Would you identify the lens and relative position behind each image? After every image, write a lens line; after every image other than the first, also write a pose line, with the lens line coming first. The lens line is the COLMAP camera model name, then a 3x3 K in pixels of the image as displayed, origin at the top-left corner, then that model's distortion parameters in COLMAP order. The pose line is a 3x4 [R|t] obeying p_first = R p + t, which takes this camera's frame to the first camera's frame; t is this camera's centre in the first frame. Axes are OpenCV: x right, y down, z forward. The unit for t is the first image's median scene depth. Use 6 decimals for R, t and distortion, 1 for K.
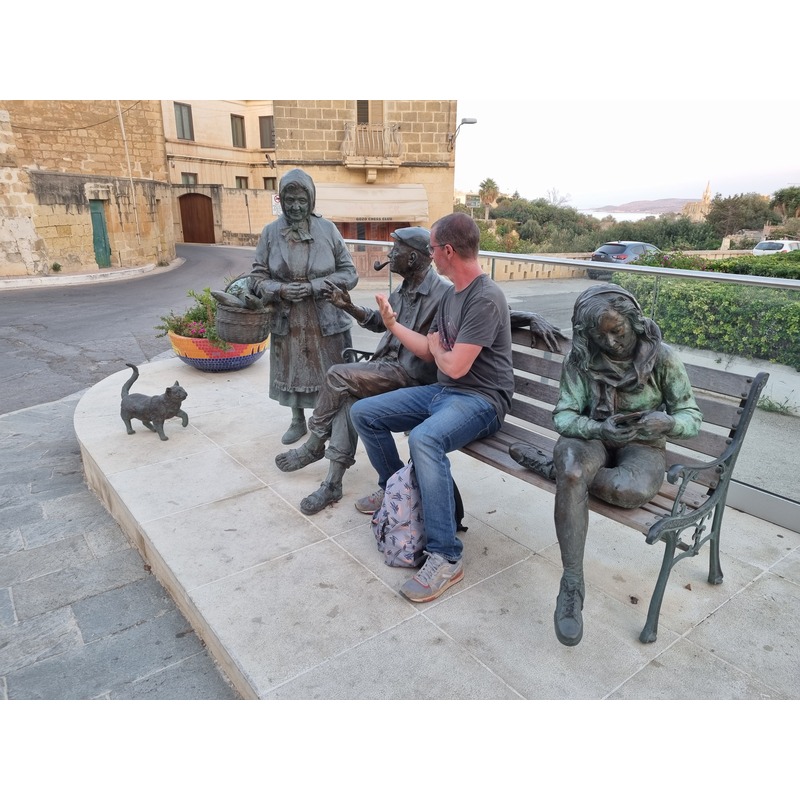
lens RADIAL K [[614.7, 0, 400.2], [0, 614.7, 425.5], [0, 0, 1]] dist [0.055237, -0.044704]
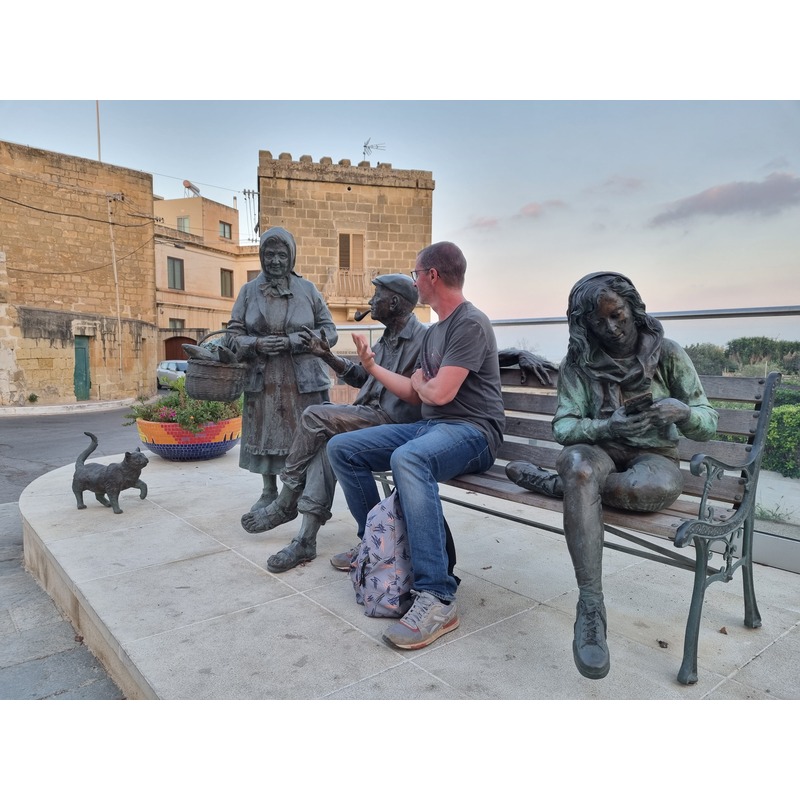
lens RADIAL K [[620.2, 0, 401.8], [0, 620.2, 421.6], [0, 0, 1]] dist [0.056143, -0.055112]
pose [[0.999336, -0.001727, 0.036384, -0.003915], [0.010300, 0.971511, -0.236769, 0.135202], [-0.034938, 0.236987, 0.970884, 0.087246]]
